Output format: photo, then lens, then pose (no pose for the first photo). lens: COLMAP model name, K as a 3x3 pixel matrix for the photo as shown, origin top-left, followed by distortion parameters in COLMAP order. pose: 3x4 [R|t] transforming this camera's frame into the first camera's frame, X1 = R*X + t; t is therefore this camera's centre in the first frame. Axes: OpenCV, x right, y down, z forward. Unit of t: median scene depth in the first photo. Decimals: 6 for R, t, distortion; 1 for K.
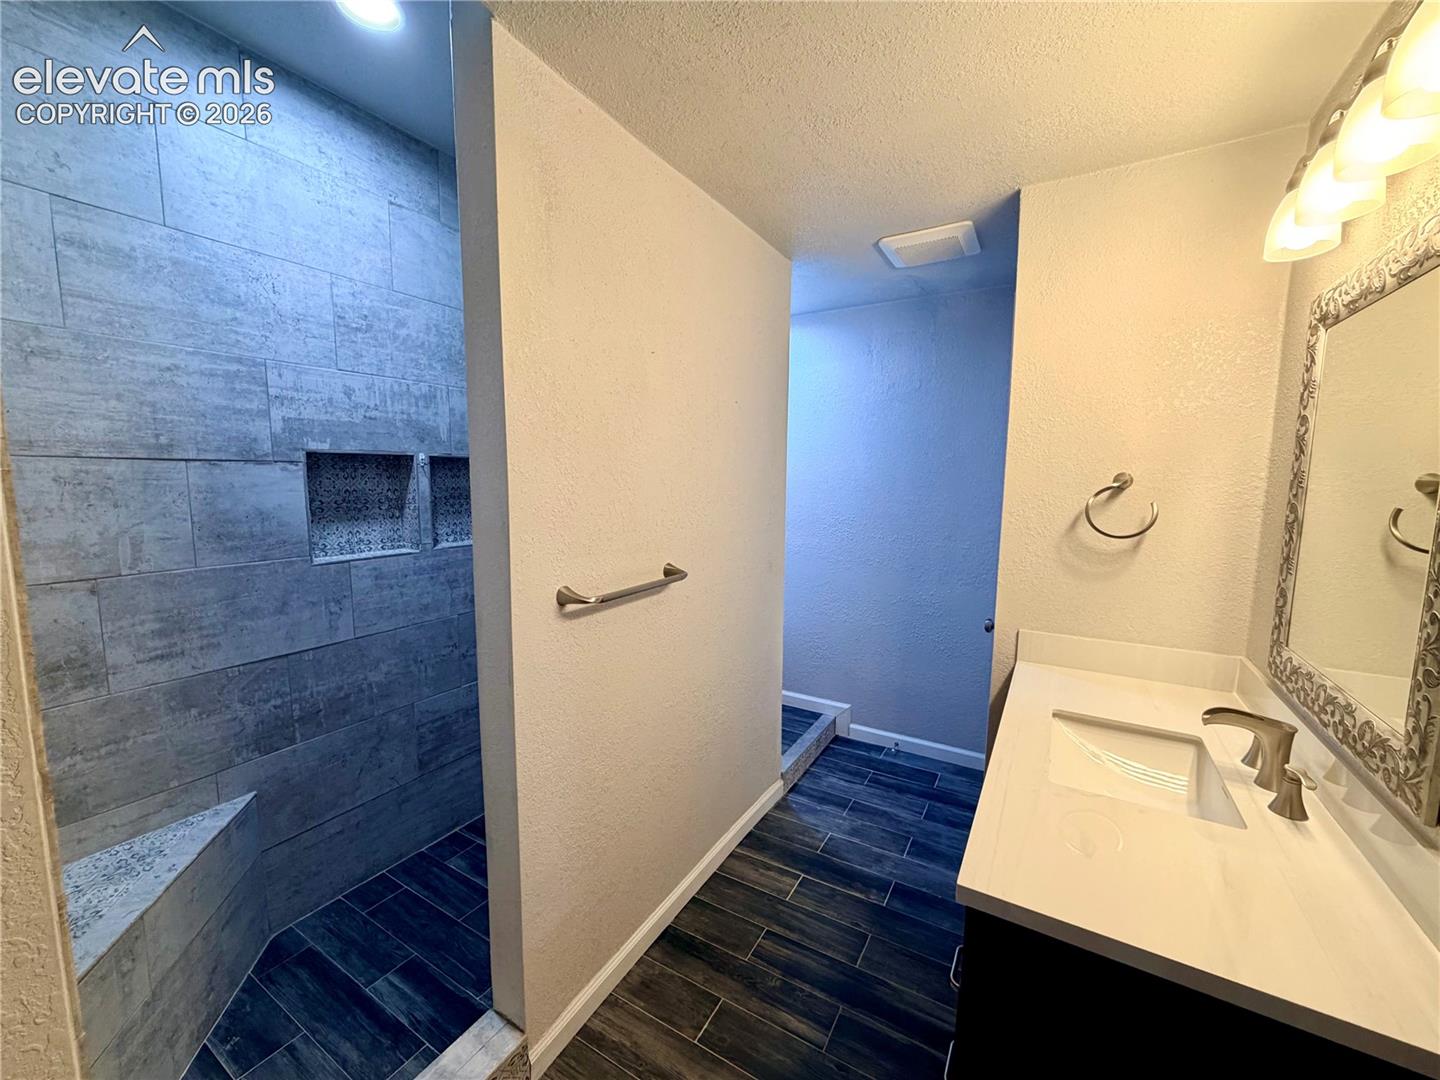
lens RADIAL K [[576.1, 0, 712.6], [0, 576.1, 542.2], [0, 0, 1]] dist [0.000042, 0.000267]
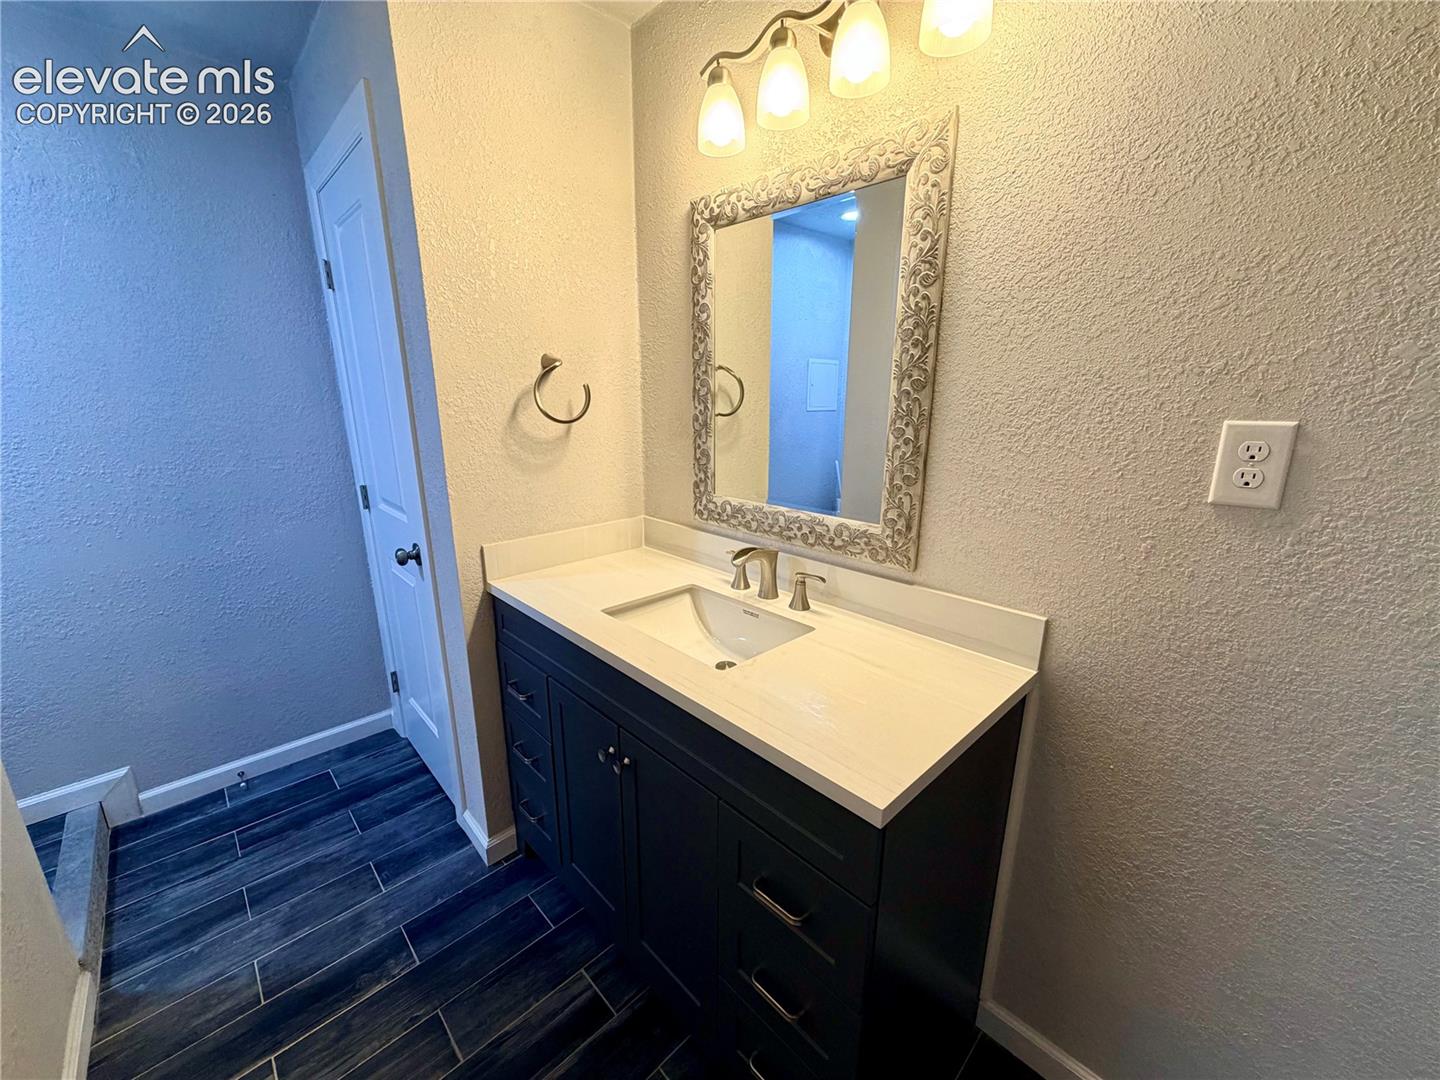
lens RADIAL K [[576.1, 0, 712.6], [0, 576.1, 542.2], [0, 0, 1]] dist [0.000042, 0.000267]
pose [[0.266159, -0.254120, 0.929829, -0.122847], [0.114181, 0.966144, 0.231361, -0.006677], [-0.957143, 0.044590, 0.286164, 0.355703]]
